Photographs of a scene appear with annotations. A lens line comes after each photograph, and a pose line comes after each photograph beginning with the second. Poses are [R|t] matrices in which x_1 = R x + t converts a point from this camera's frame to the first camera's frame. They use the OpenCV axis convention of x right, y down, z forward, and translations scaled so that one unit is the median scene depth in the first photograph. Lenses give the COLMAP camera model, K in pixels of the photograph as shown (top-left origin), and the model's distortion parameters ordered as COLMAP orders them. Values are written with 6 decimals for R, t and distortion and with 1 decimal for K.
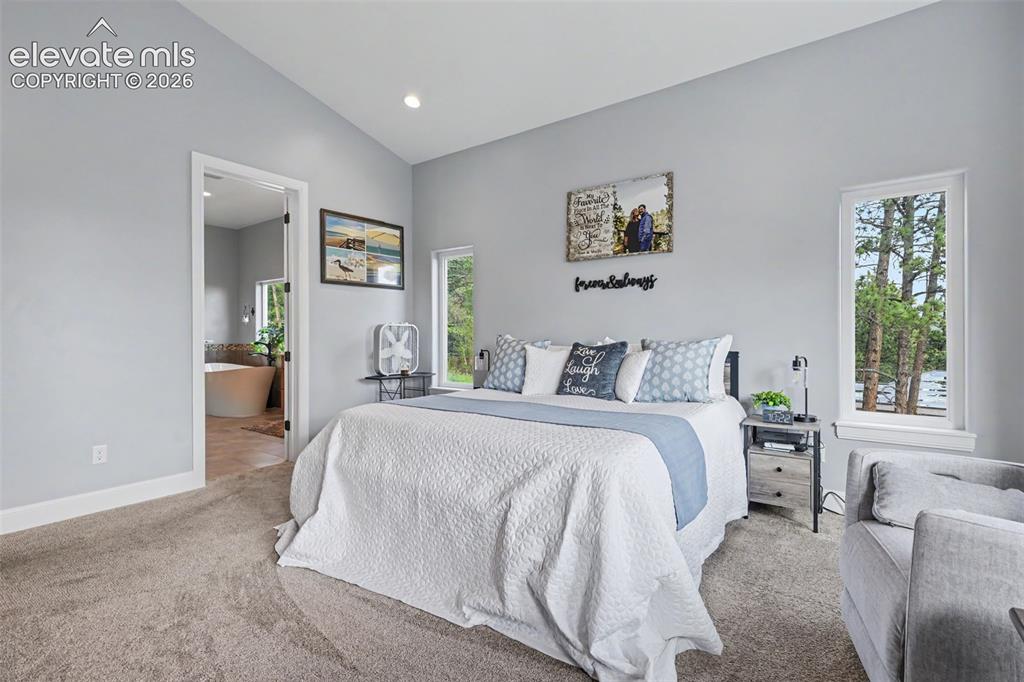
lens RADIAL K [[476.1, 0, 505.0], [0, 476.1, 340.7], [0, 0, 1]] dist [0.000321, 0.000362]
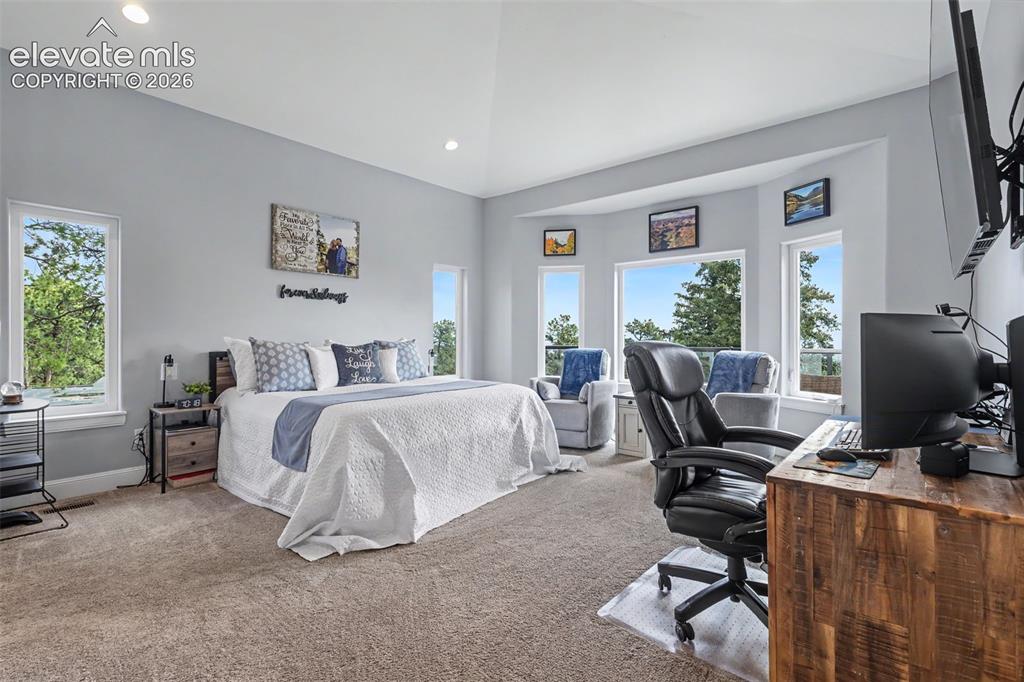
lens RADIAL K [[476.1, 0, 504.5], [0, 476.1, 337.9], [0, 0, 1]] dist [0.000321, 0.000362]
pose [[0.095675, -0.001493, 0.995412, -0.949466], [0.005067, 0.999987, 0.001013, -0.009843], [-0.995400, 0.004946, 0.095681, 0.409385]]
